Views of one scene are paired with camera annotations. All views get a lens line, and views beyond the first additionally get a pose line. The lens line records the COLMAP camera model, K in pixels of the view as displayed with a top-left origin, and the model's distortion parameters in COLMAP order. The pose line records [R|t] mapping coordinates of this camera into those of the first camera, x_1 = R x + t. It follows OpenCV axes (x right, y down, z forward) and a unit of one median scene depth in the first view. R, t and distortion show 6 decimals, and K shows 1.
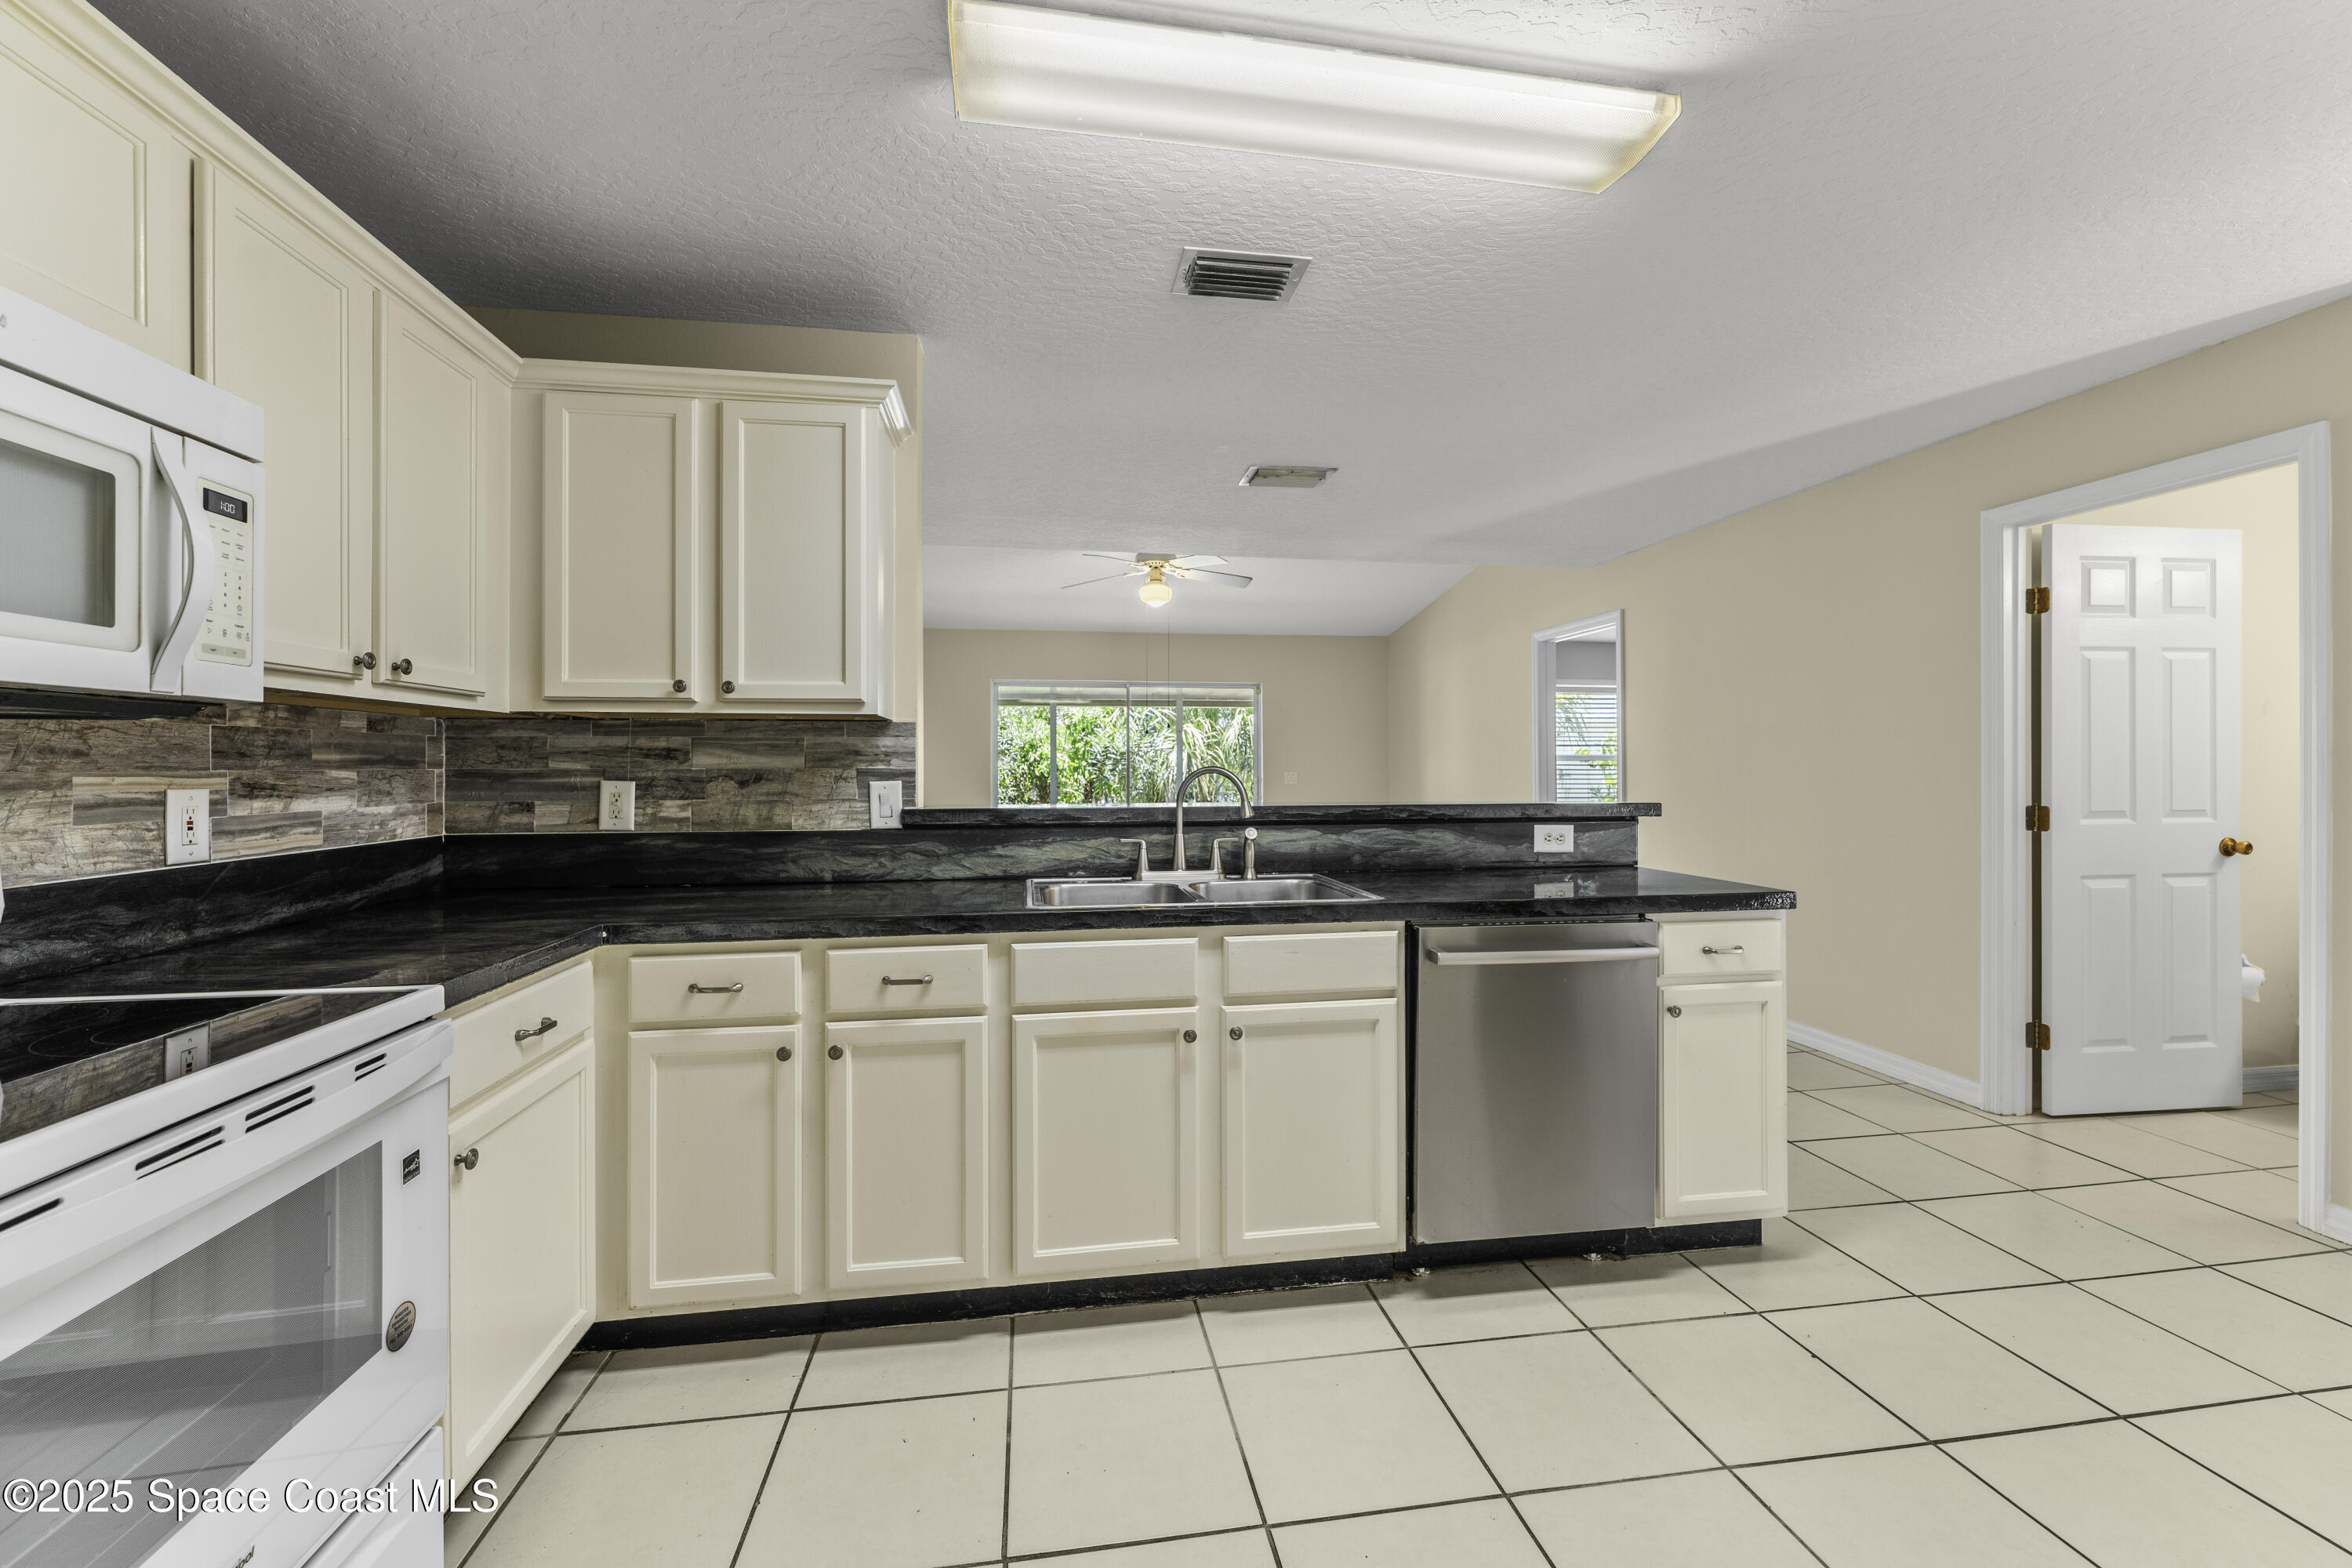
lens RADIAL K [[933.7, 0, 1175.0], [0, 933.7, 768.8], [0, 0, 1]] dist [-0.001775, -0.000172]
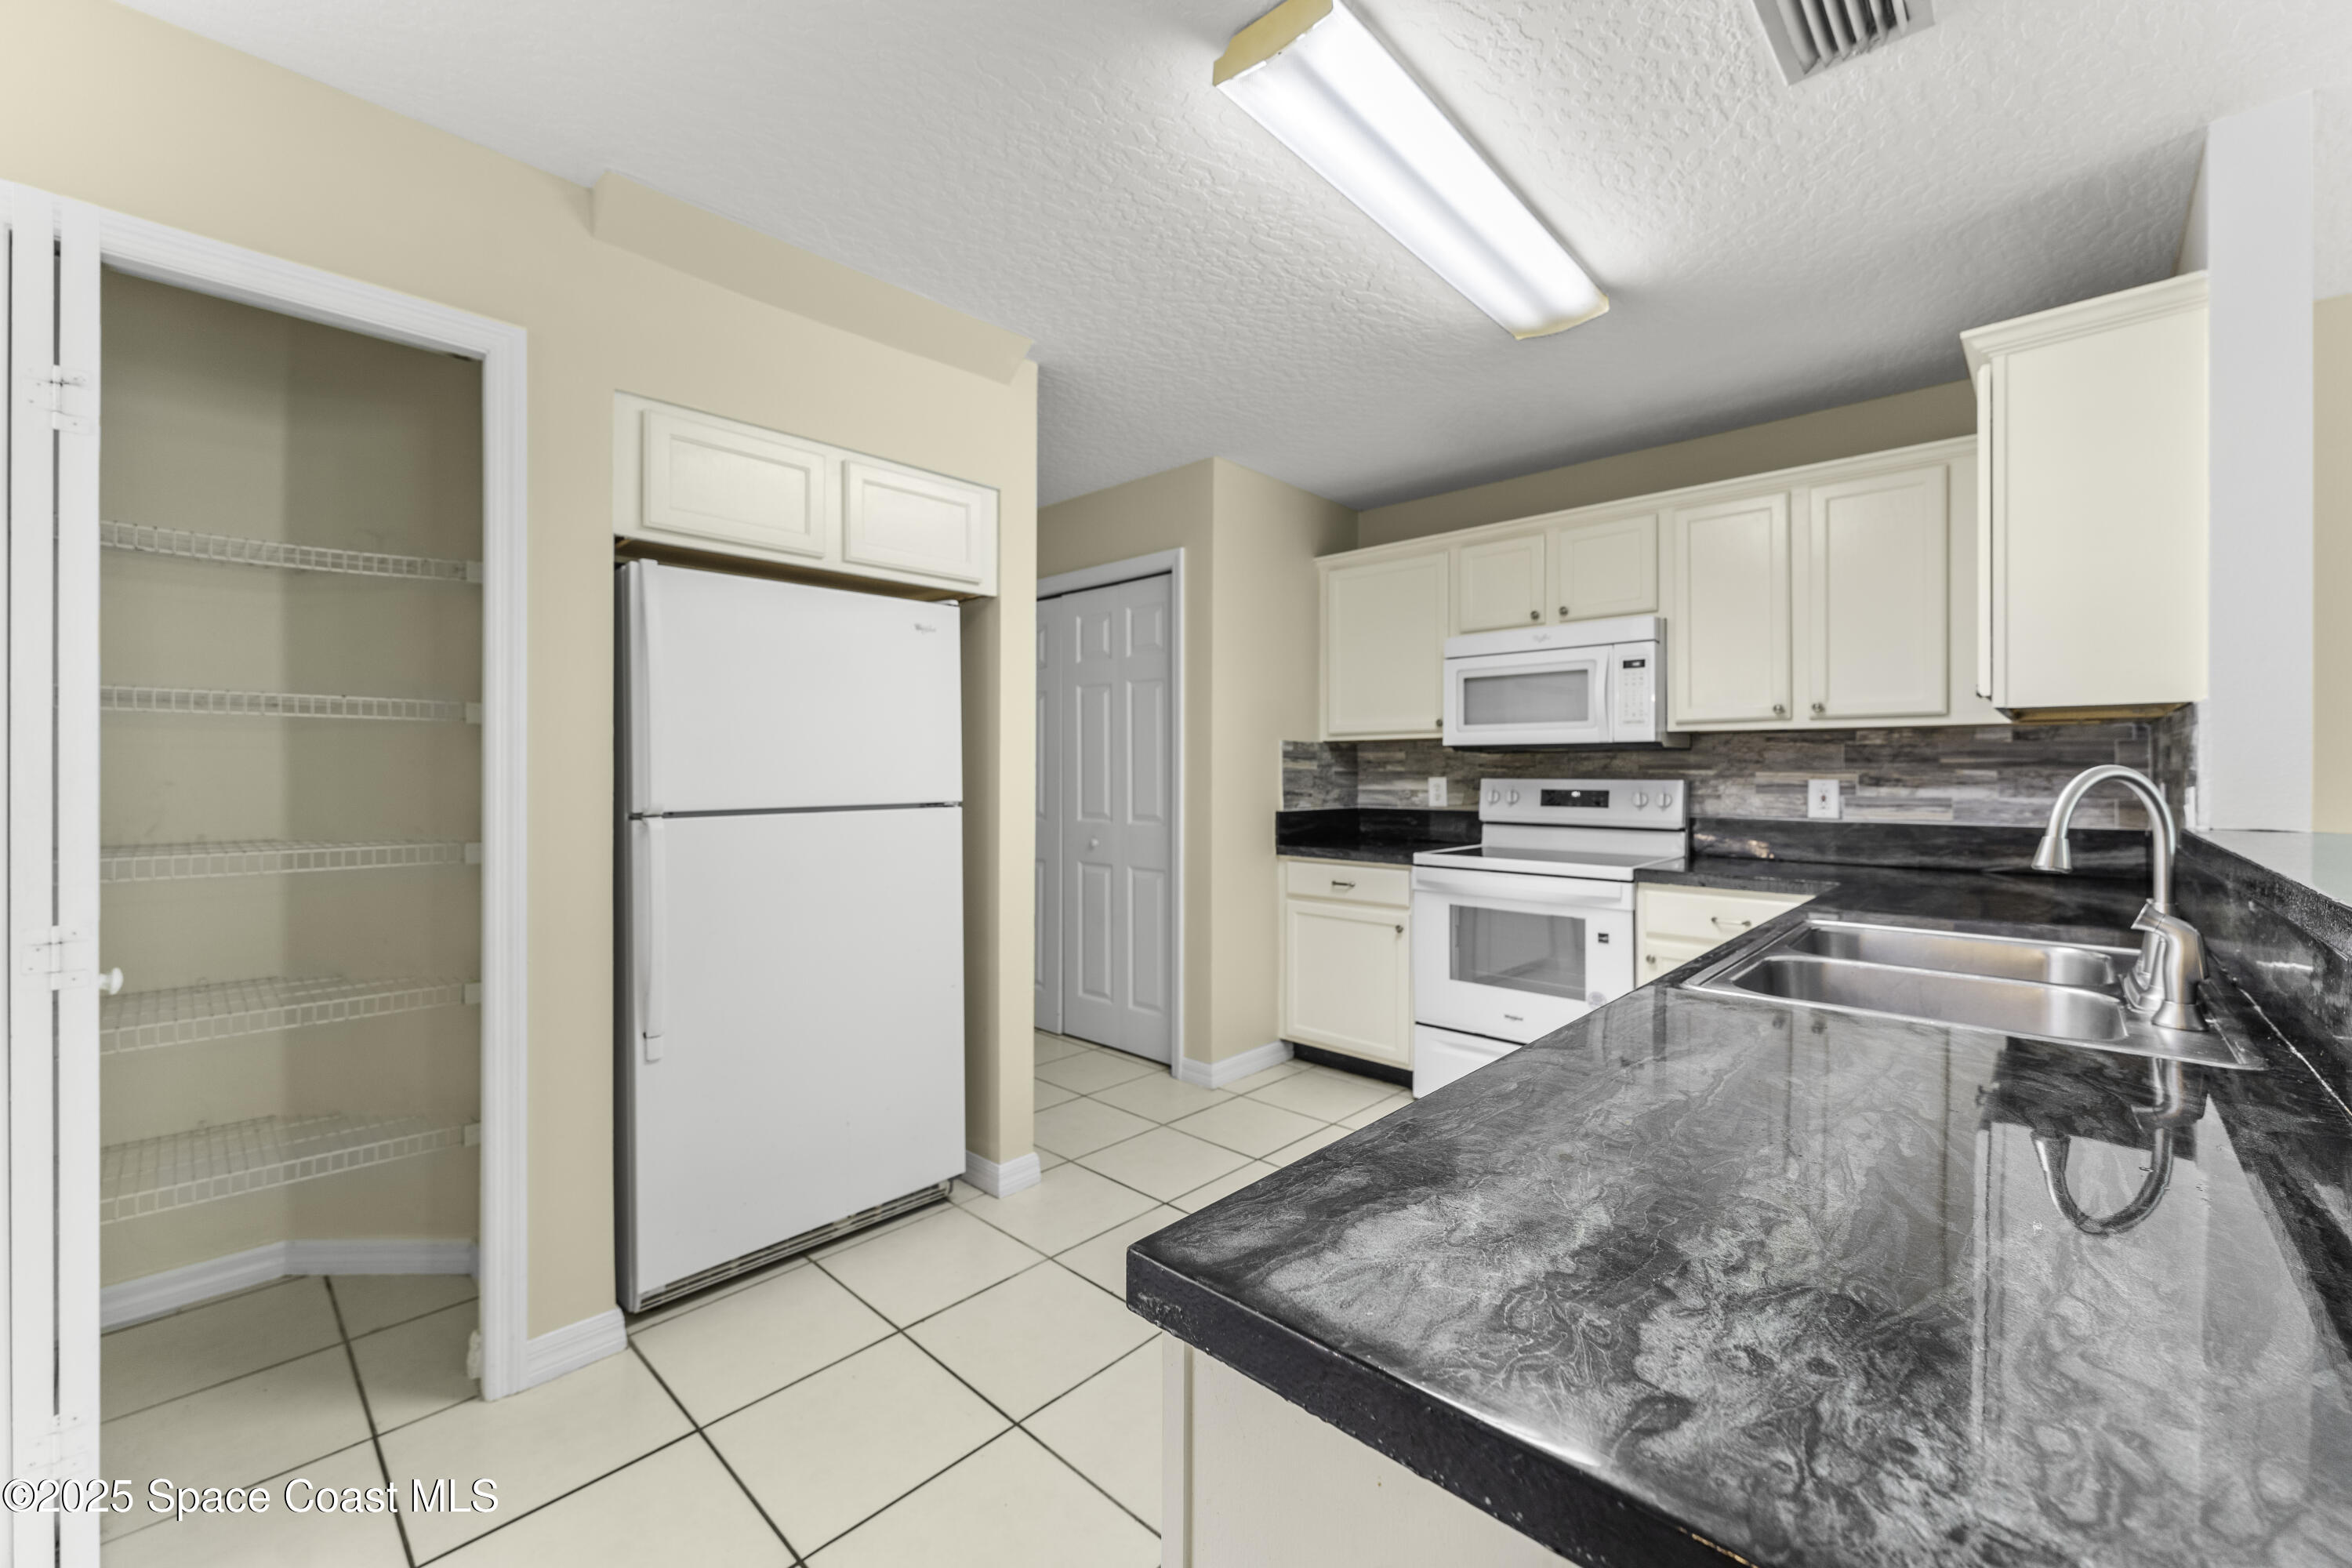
lens RADIAL K [[933.7, 0, 1175.4], [0, 933.7, 772.5], [0, 0, 1]] dist [-0.001775, -0.000172]
pose [[-0.790067, 0.007164, -0.612979, 1.026050], [0.002764, 0.999963, 0.008124, -0.010418], [0.613015, 0.004724, -0.790057, 1.524919]]
